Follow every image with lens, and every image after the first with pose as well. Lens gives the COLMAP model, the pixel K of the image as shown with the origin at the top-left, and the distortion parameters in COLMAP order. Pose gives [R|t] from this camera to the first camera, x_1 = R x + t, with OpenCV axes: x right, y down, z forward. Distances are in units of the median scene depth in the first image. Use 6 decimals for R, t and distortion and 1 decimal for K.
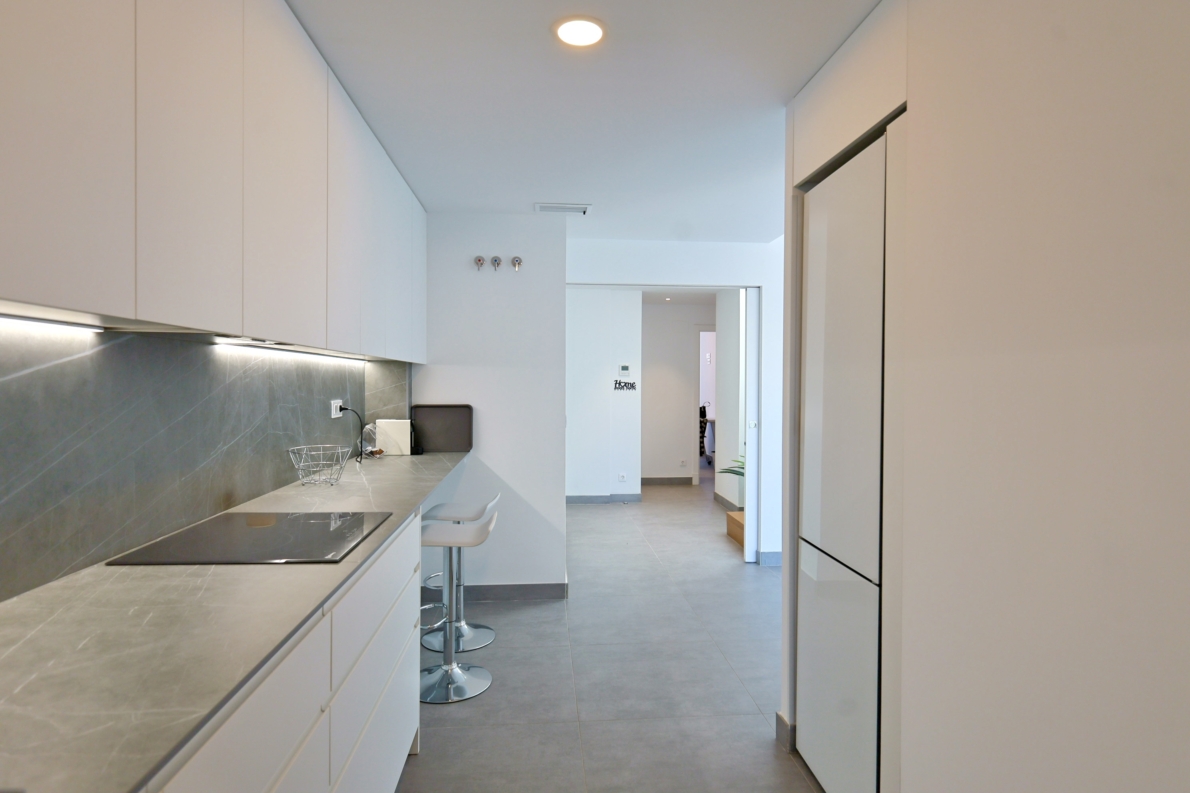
lens RADIAL K [[642.8, 0, 595.0], [0, 642.8, 396.5], [0, 0, 1]] dist [-0.001335, 0.000980]
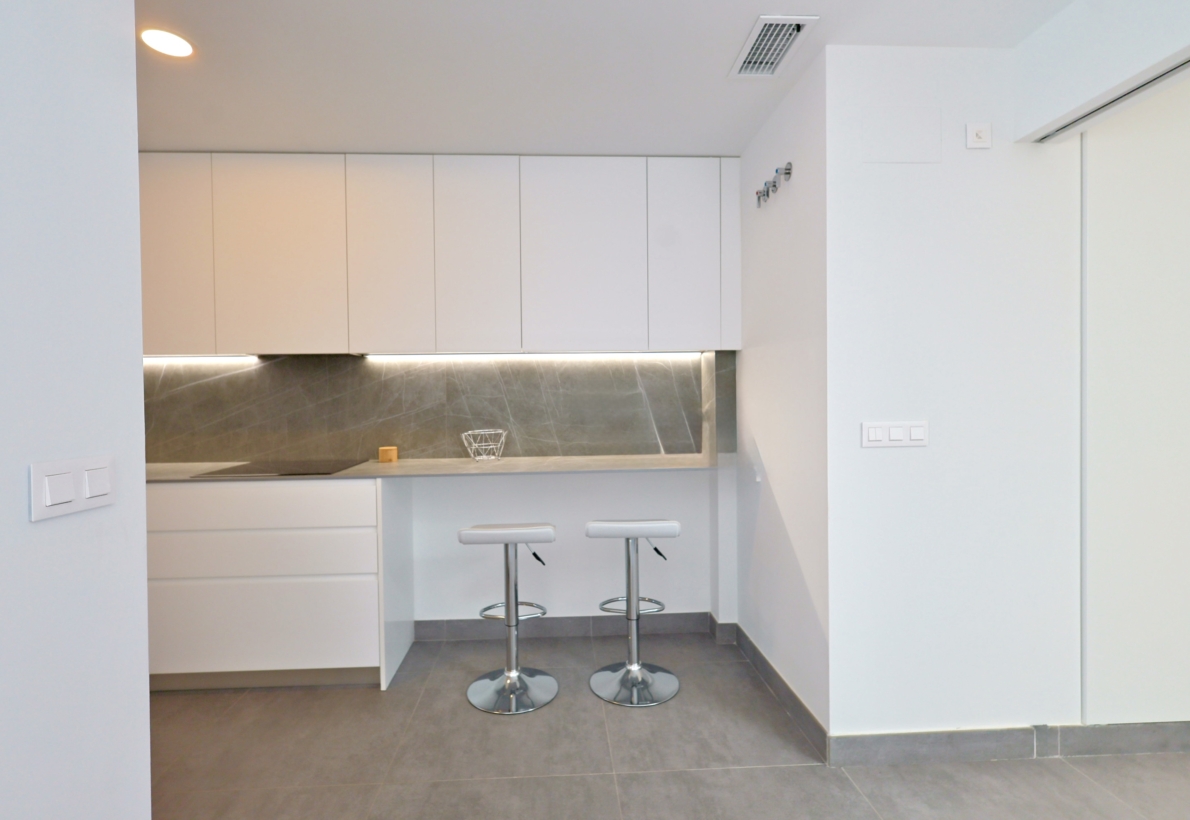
lens RADIAL K [[572.2, 0, 595.0], [0, 572.2, 410.0], [0, 0, 1]] dist [0.000427, 0.000012]
pose [[-0.033557, 0.007602, -0.999408, 0.859206], [-0.008885, 0.999929, 0.007905, 0.039387], [0.999397, 0.009145, -0.033487, 1.631162]]
